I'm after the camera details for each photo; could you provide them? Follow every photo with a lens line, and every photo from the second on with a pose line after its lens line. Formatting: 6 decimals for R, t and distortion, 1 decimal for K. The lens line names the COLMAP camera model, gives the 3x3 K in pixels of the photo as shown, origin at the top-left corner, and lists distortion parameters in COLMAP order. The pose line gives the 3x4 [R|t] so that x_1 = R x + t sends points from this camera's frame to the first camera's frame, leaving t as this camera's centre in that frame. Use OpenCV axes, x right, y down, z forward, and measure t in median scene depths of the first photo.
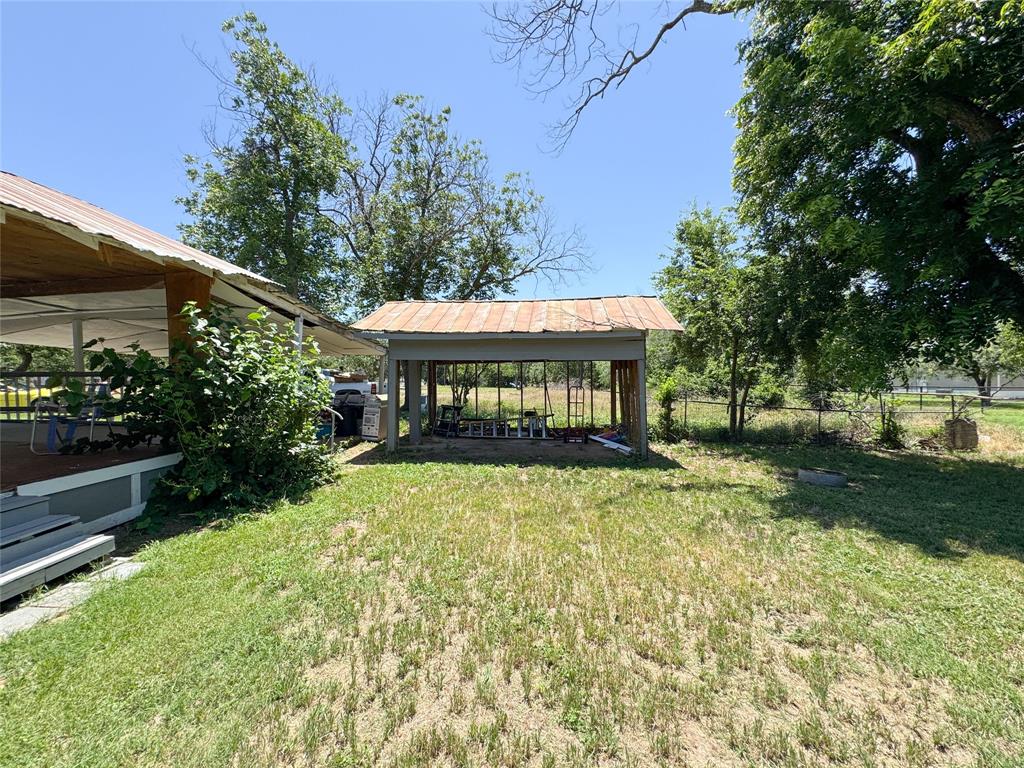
lens RADIAL K [[409.7, 0, 513.6], [0, 409.7, 383.7], [0, 0, 1]] dist [-0.001349, 0.000085]
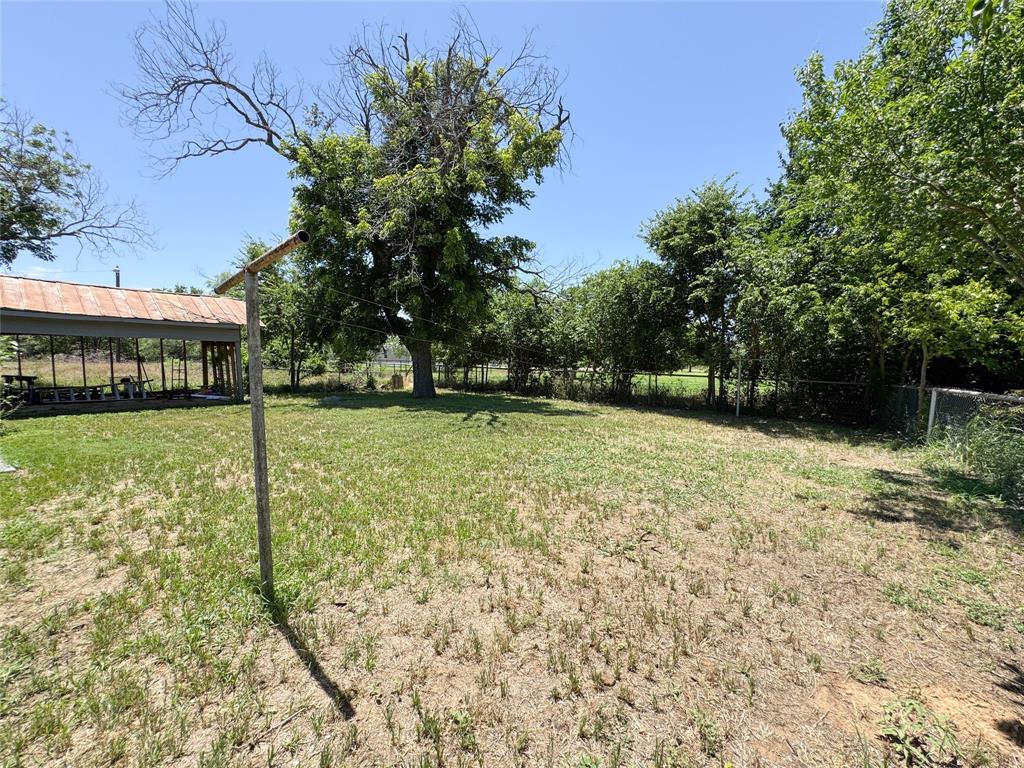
lens RADIAL K [[409.7, 0, 513.5], [0, 409.7, 387.8], [0, 0, 1]] dist [-0.001349, 0.000085]
pose [[0.542620, -0.050877, 0.838436, -0.347809], [-0.008942, 0.997758, 0.066332, 0.004468], [-0.839931, -0.043491, 0.540948, -0.606226]]
